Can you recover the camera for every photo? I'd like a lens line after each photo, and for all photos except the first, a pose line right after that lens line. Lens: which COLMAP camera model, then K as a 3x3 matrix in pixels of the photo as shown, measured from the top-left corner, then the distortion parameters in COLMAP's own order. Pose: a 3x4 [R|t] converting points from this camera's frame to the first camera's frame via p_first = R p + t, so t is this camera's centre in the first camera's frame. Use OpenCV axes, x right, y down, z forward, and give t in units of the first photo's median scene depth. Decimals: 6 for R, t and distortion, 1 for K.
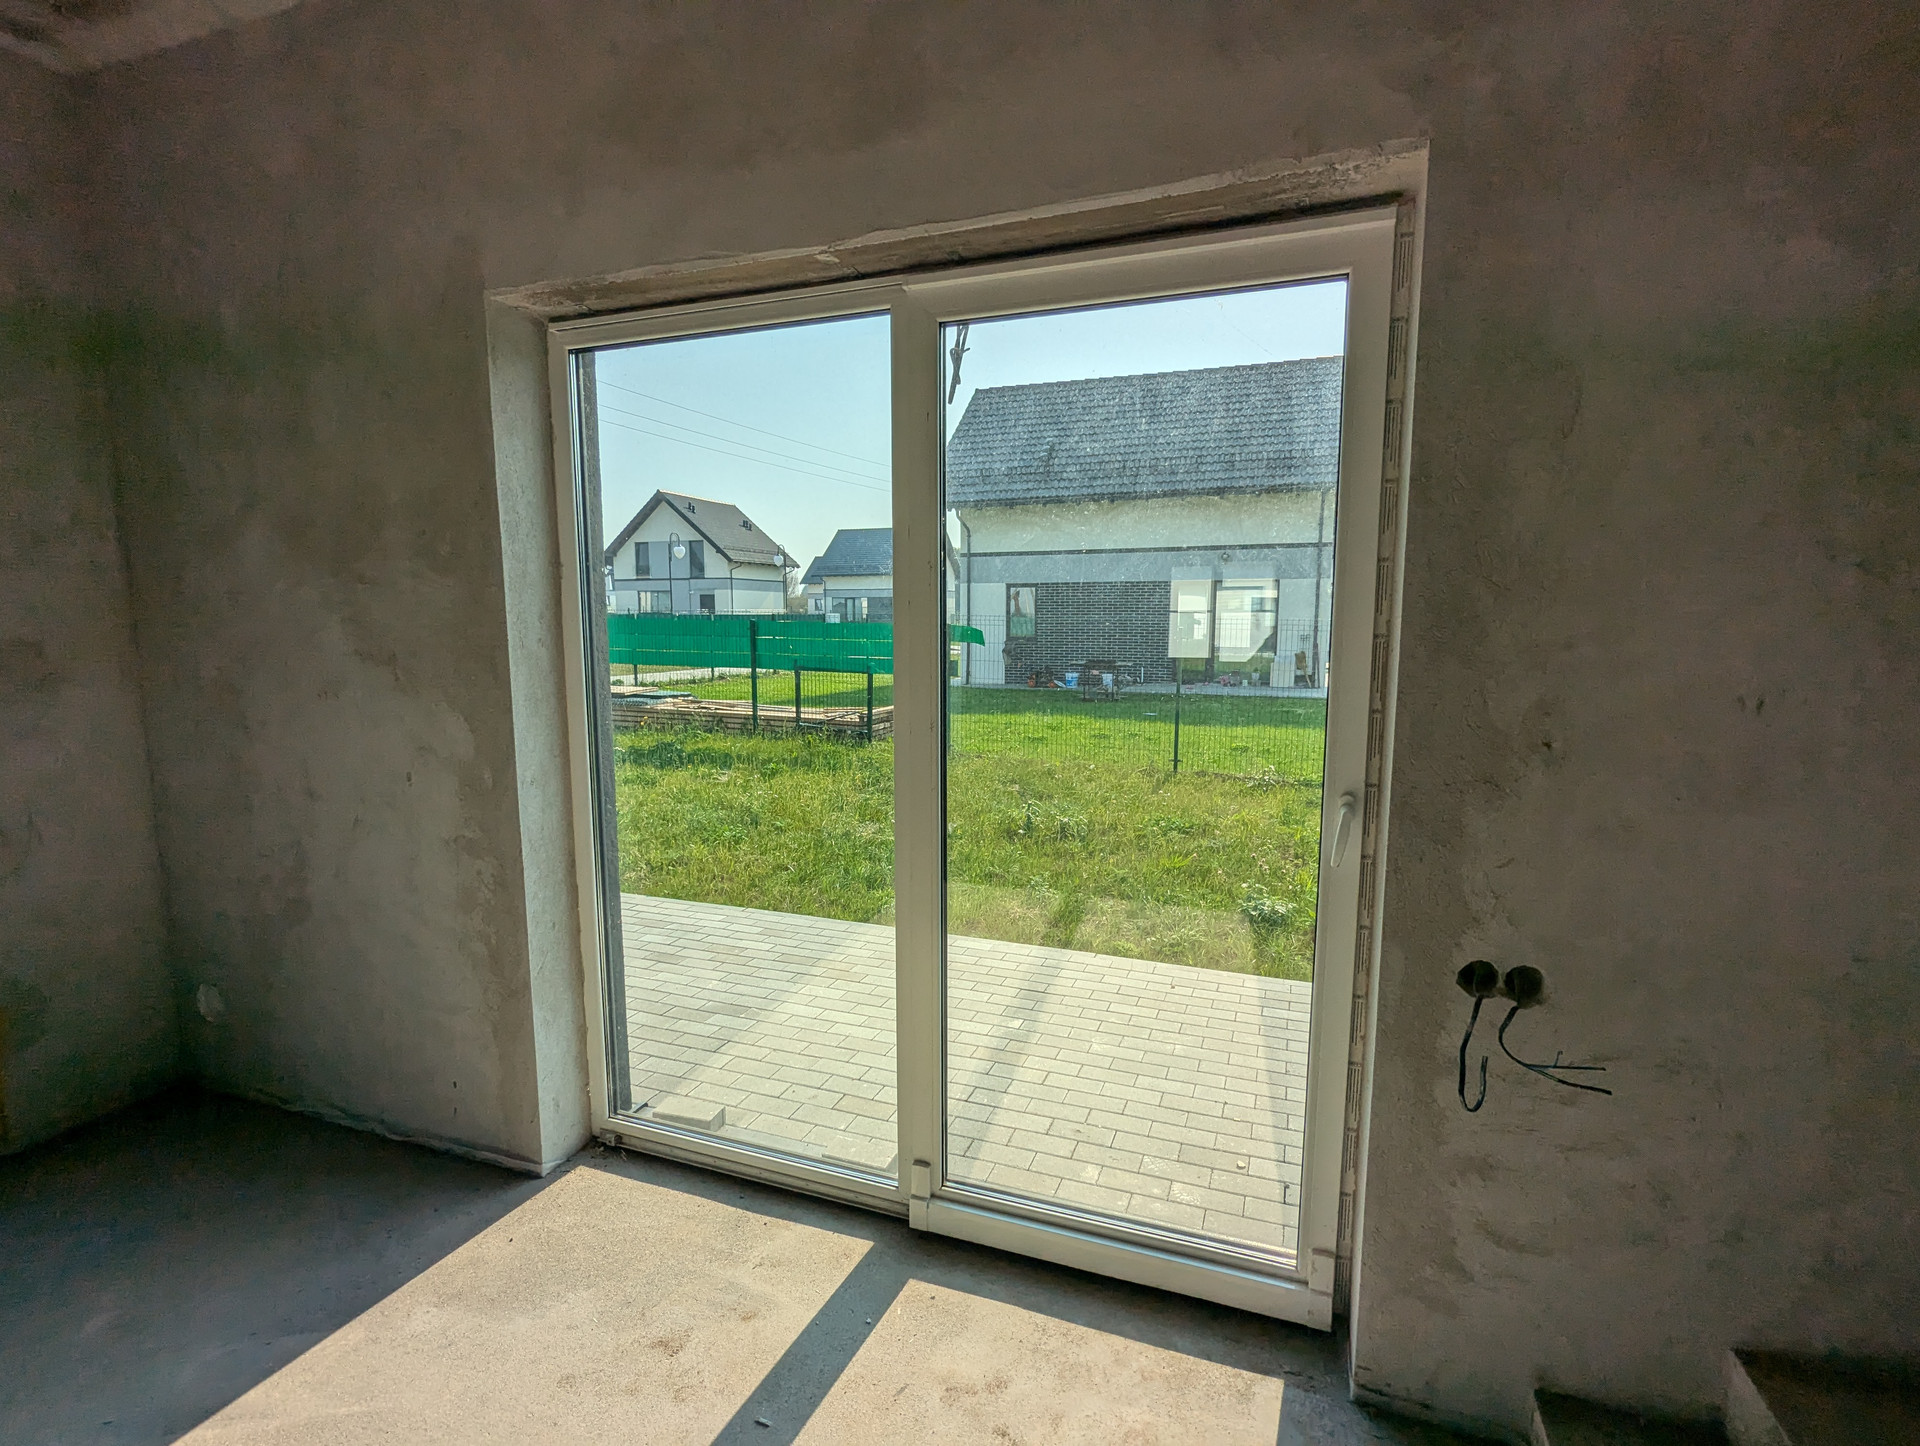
lens RADIAL K [[902.7, 0, 958.8], [0, 902.7, 733.8], [0, 0, 1]] dist [0.003448, -0.004424]
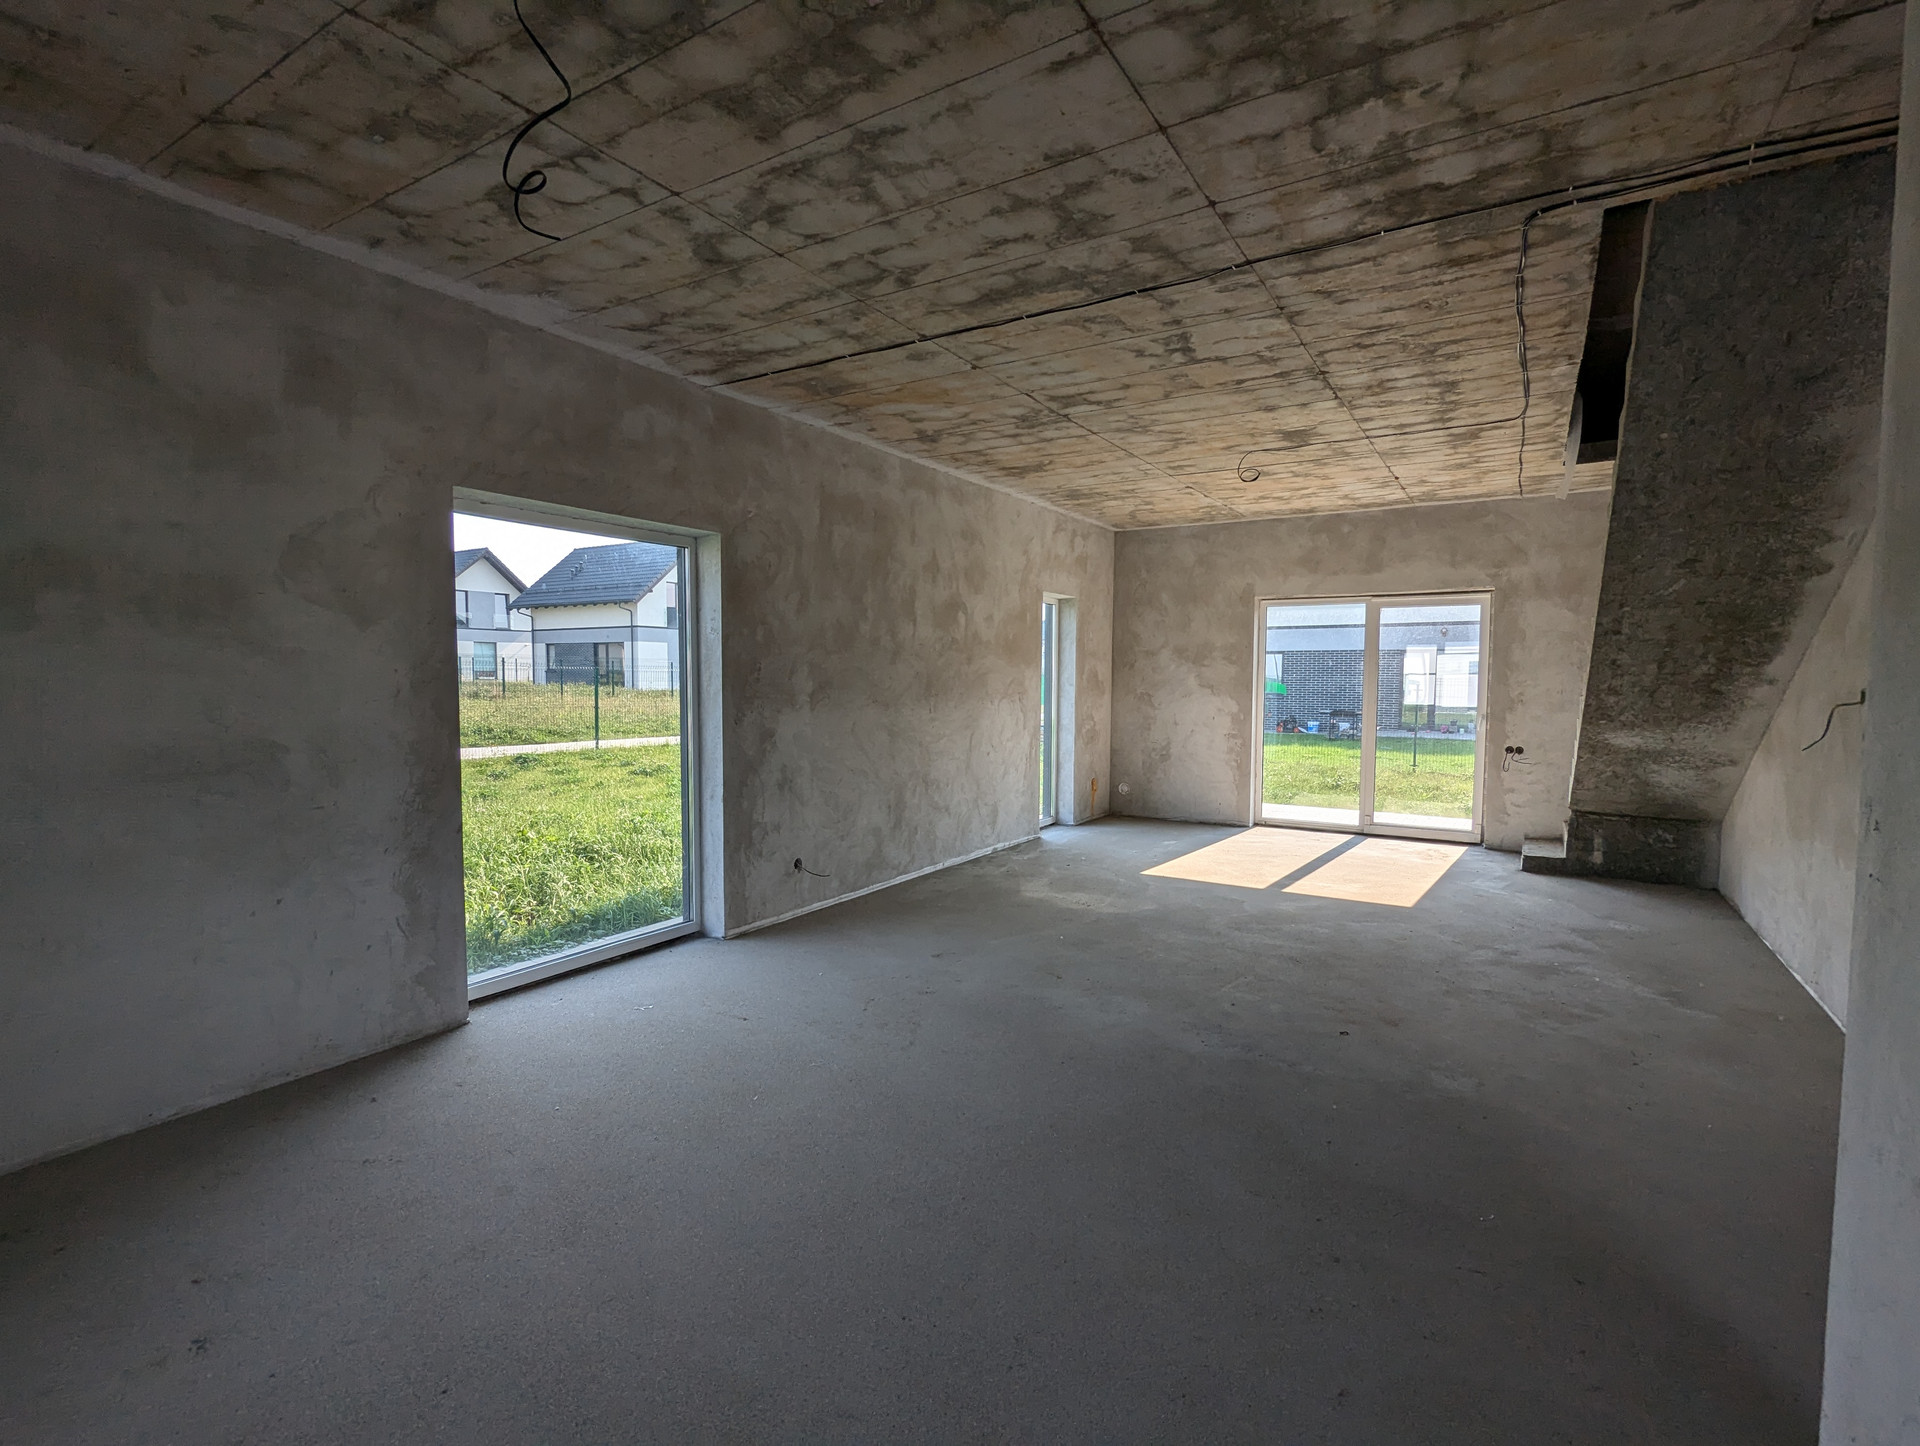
lens RADIAL K [[902.7, 0, 958.8], [0, 902.7, 733.8], [0, 0, 1]] dist [0.003448, -0.004424]
pose [[0.979230, 0.017990, -0.201955, -0.902970], [-0.031260, 0.997542, -0.062711, 0.387572], [0.200330, 0.067721, 0.977385, -2.908934]]
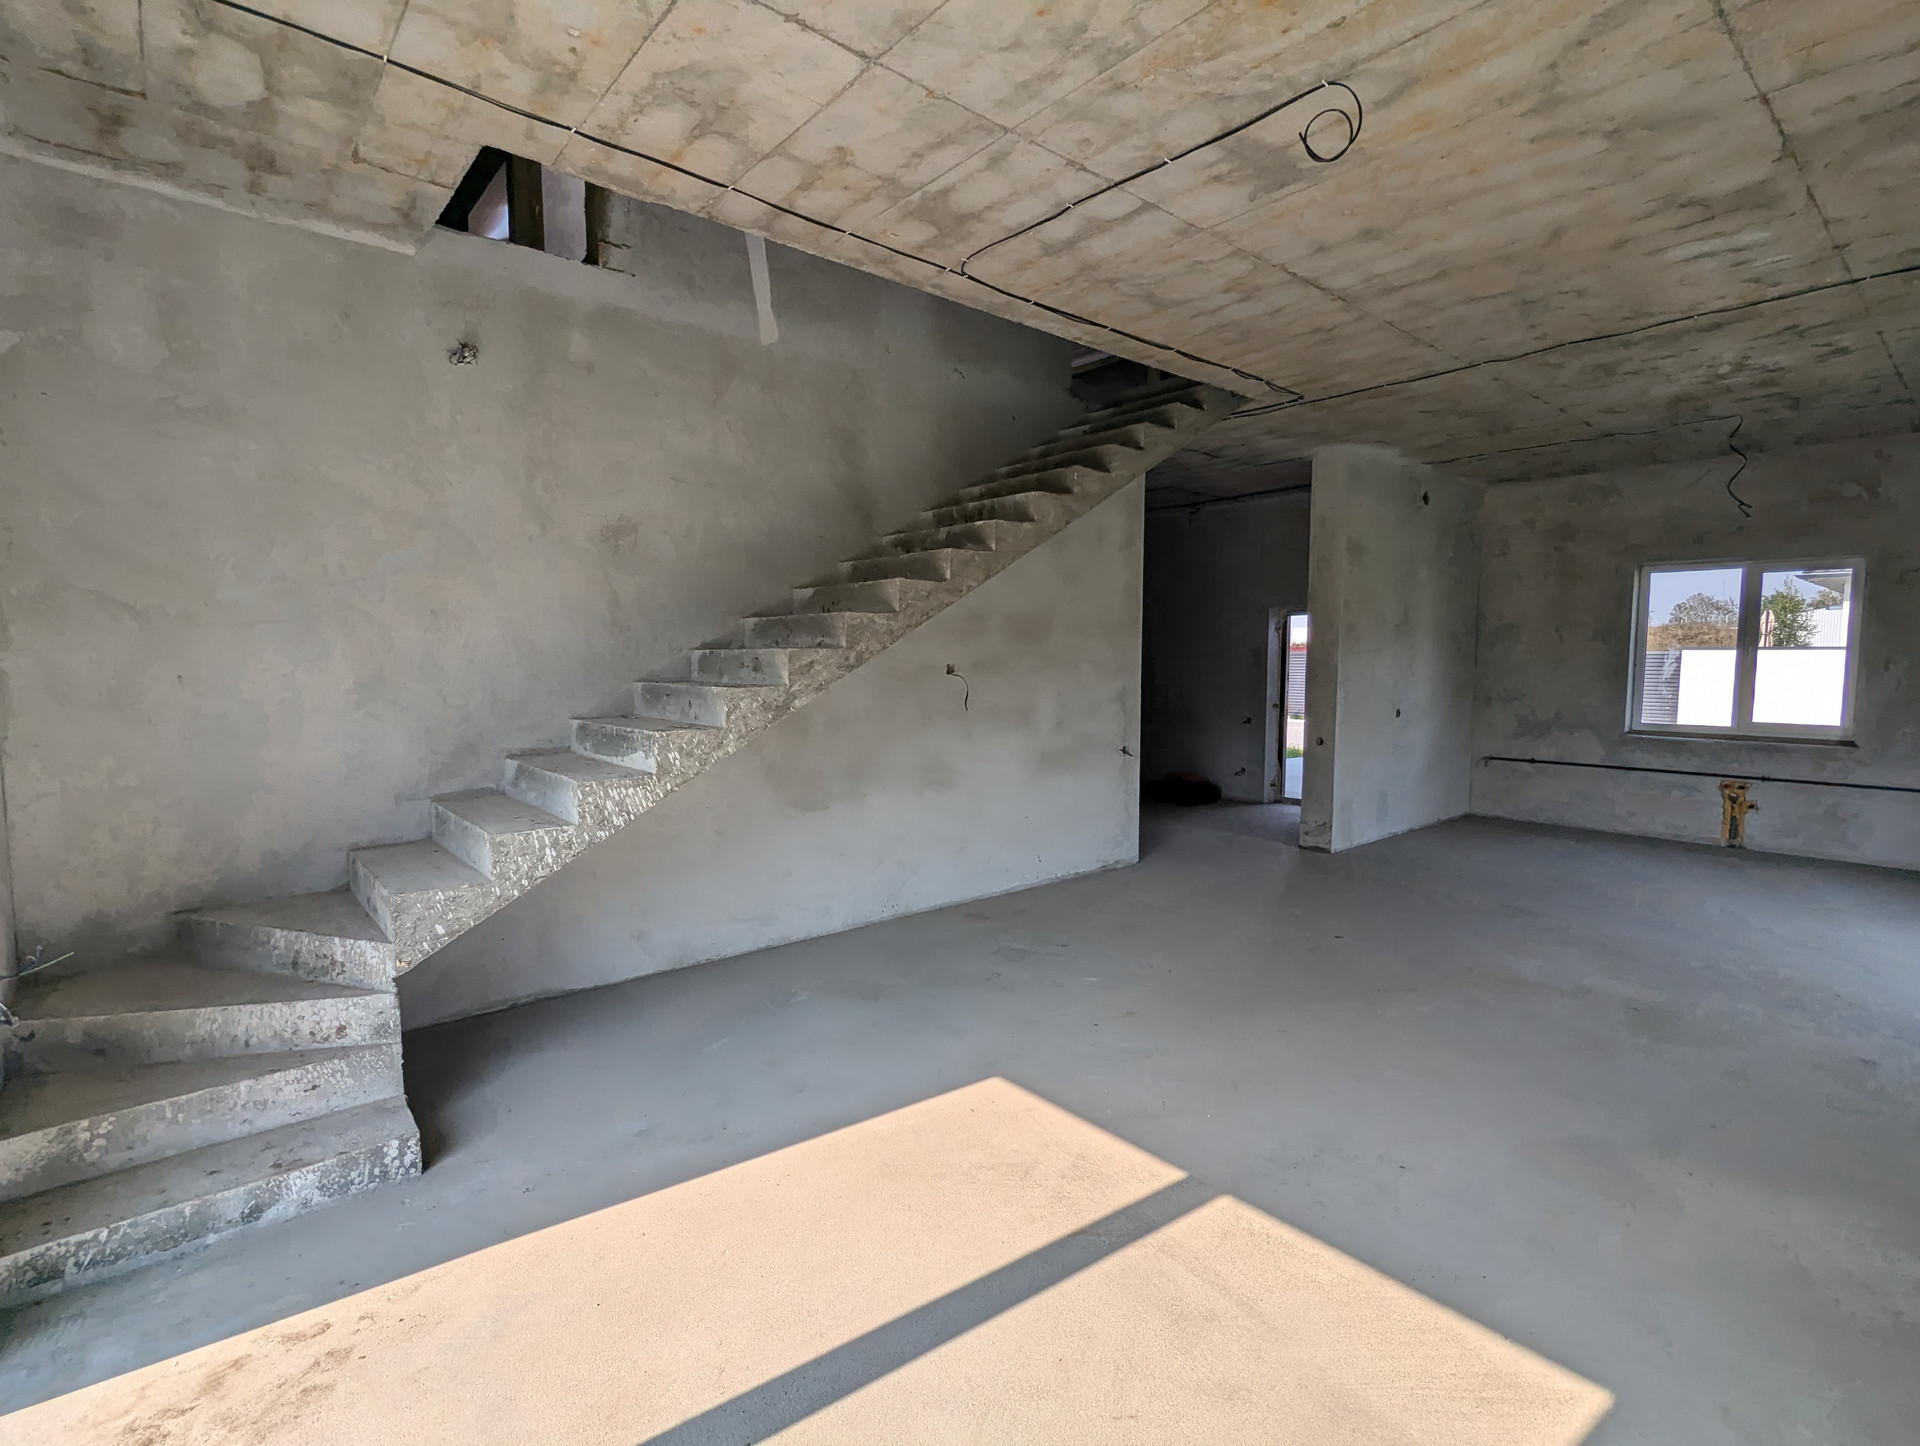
lens RADIAL K [[902.7, 0, 958.8], [0, 902.7, 733.8], [0, 0, 1]] dist [0.003448, -0.004424]
pose [[-0.873854, -0.042606, 0.484317, -0.774985], [0.062302, 0.978127, 0.198459, -0.103086], [-0.482180, 0.203599, -0.852086, 0.830670]]
